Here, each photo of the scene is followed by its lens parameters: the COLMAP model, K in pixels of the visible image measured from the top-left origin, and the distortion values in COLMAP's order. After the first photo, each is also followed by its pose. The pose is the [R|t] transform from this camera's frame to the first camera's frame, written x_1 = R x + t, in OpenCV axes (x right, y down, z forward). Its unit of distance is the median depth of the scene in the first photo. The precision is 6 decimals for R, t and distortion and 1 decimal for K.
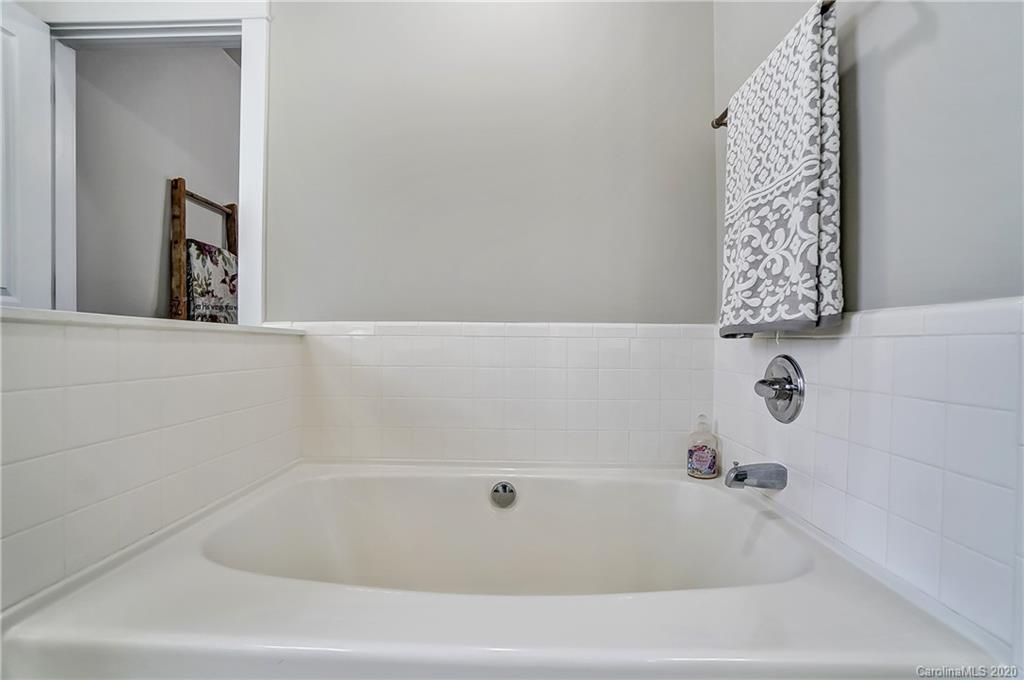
lens RADIAL K [[464.3, 0, 507.2], [0, 464.3, 352.3], [0, 0, 1]] dist [-0.039773, 0.006869]
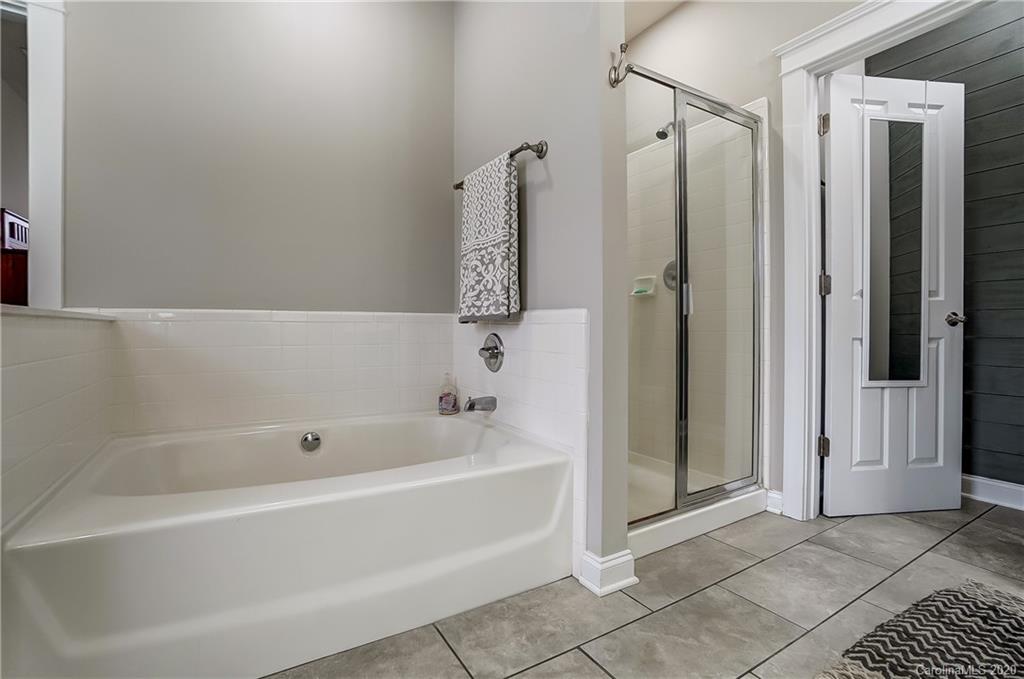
lens RADIAL K [[464.3, 0, 512.9], [0, 464.3, 334.5], [0, 0, 1]] dist [-0.039773, 0.006869]
pose [[0.836135, -0.013209, 0.548364, -0.354989], [0.010662, 0.999913, 0.007829, -0.003113], [-0.548420, -0.000699, 0.836203, -0.606819]]
